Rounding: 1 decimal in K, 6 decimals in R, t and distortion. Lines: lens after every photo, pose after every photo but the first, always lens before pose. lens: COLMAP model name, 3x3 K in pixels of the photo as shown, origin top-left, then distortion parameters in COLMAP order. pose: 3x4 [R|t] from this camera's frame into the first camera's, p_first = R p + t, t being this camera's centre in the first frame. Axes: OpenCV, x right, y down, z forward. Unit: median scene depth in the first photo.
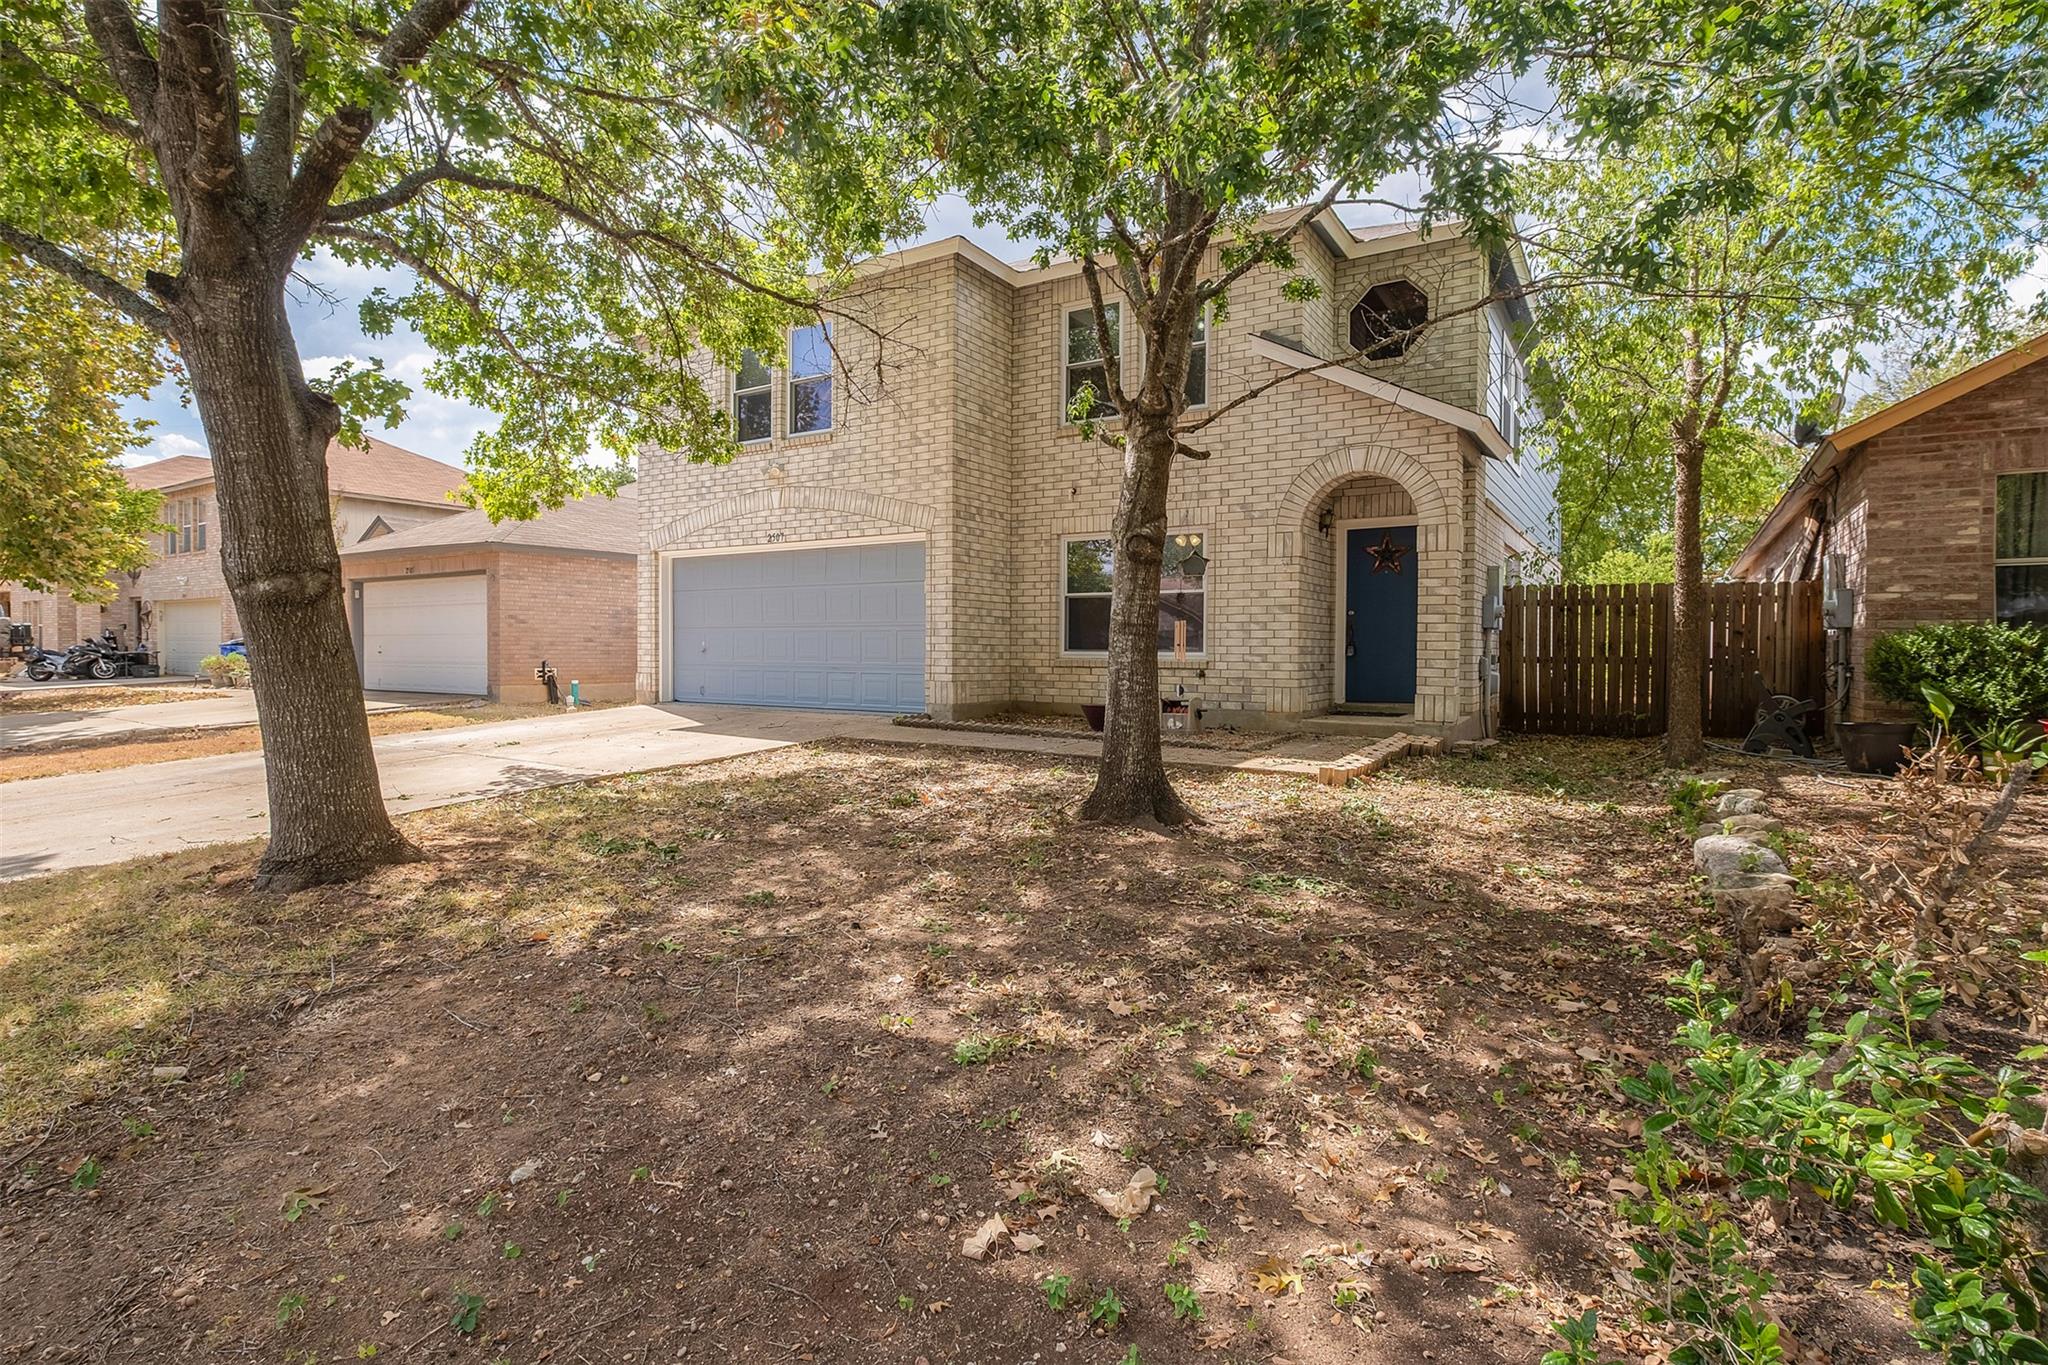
lens RADIAL K [[980.7, 0, 1023.1], [0, 980.7, 651.2], [0, 0, 1]] dist [0.002330, 0.000244]
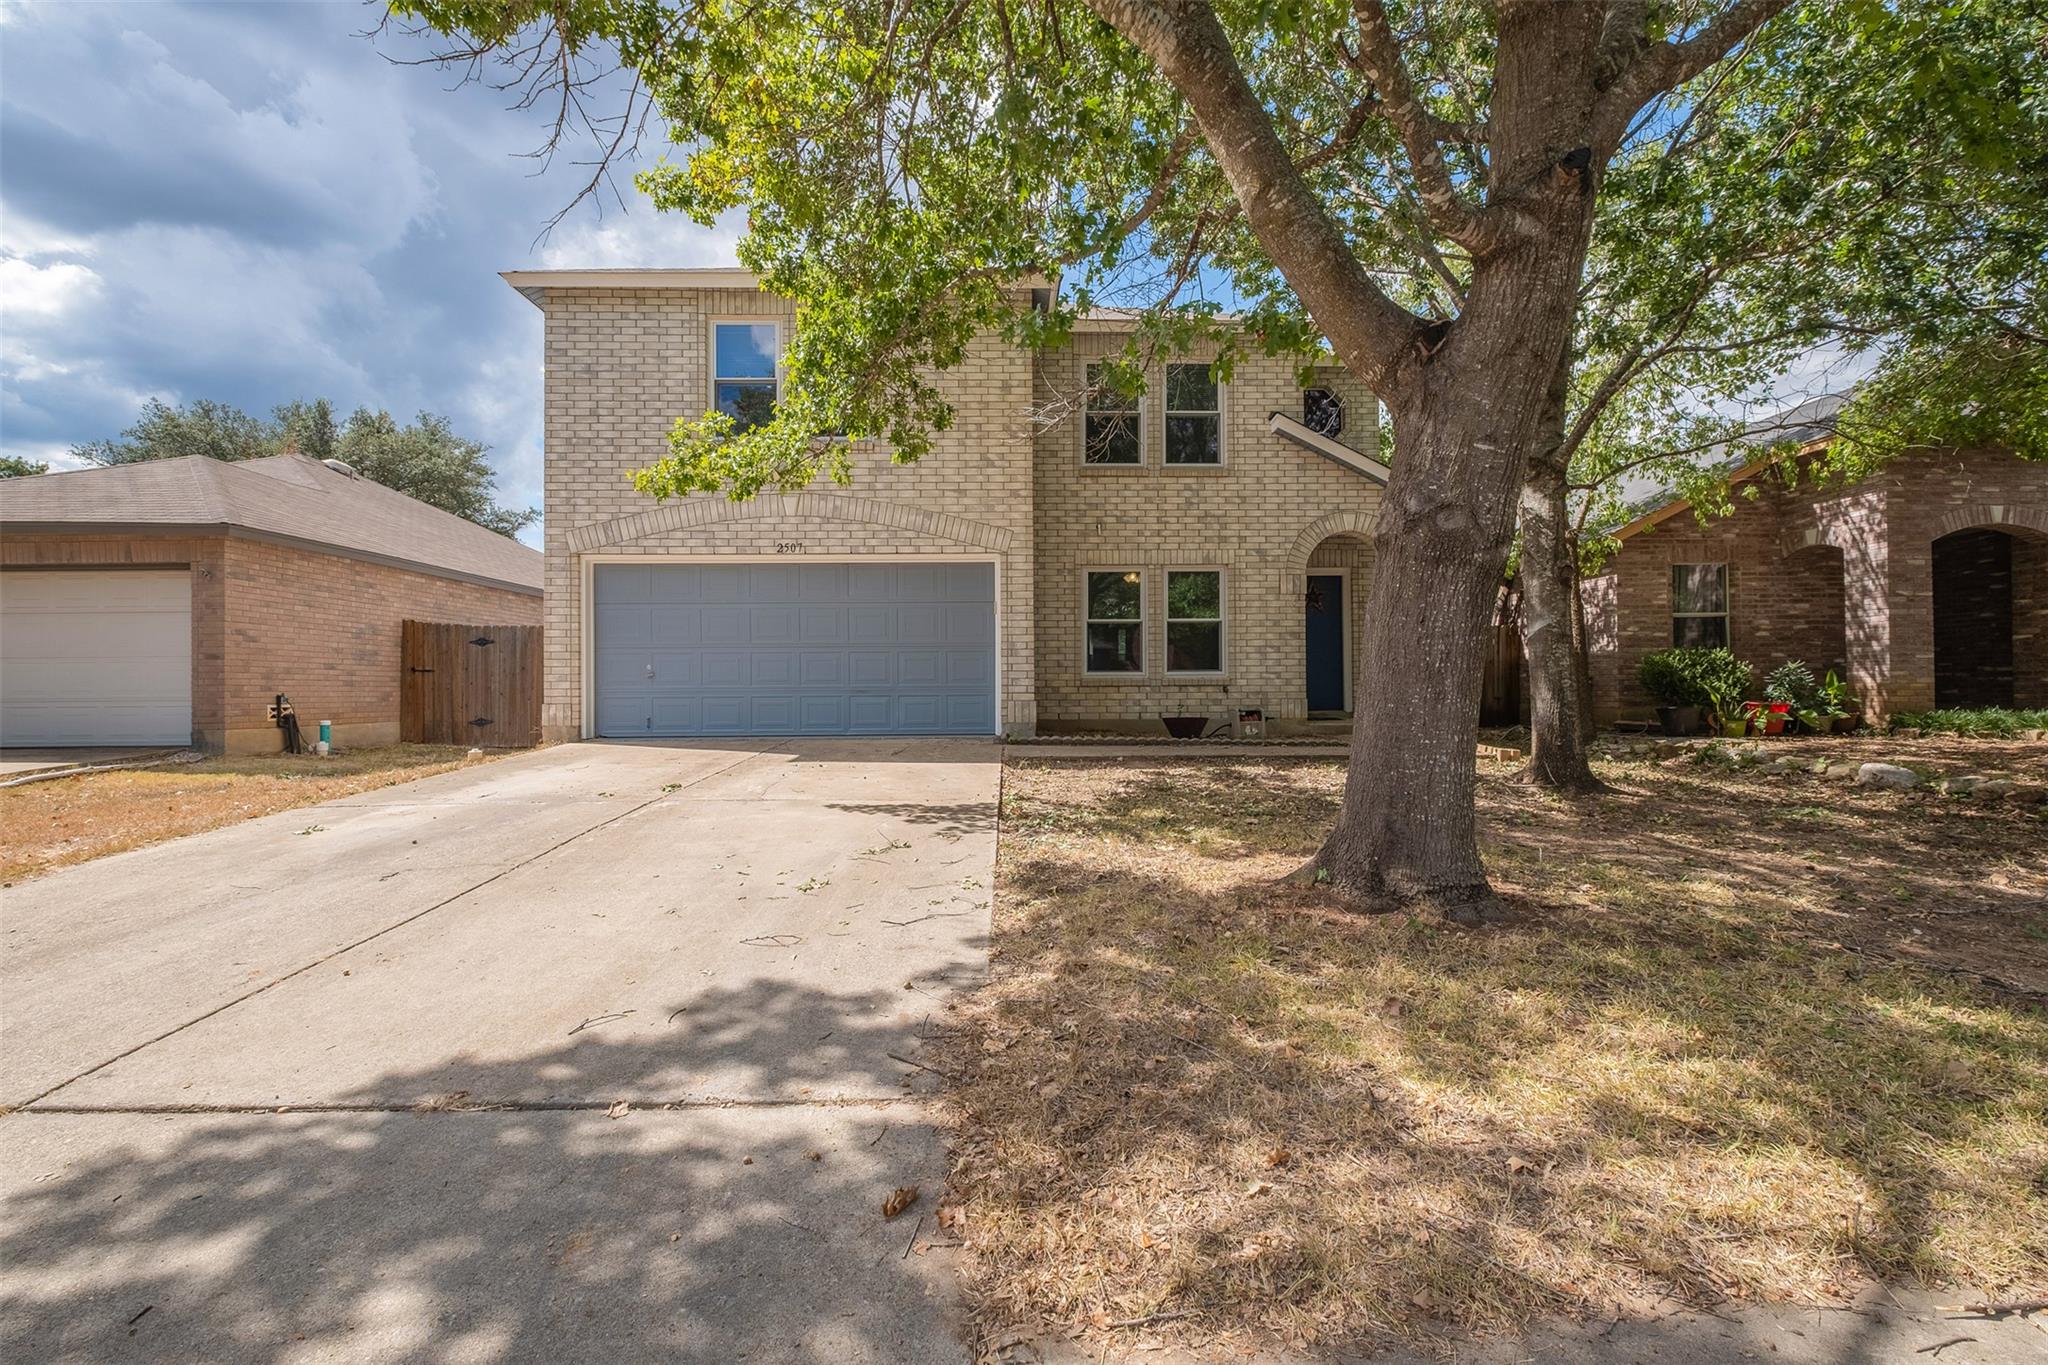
lens RADIAL K [[894.2, 0, 1023.1], [0, 894.2, 671.5], [0, 0, 1]] dist [0.003247, -0.005118]
pose [[0.834173, 0.000017, 0.551502, -0.537429], [0.012074, 0.999760, -0.018294, 0.015855], [-0.551370, 0.021919, 0.833973, 0.200882]]
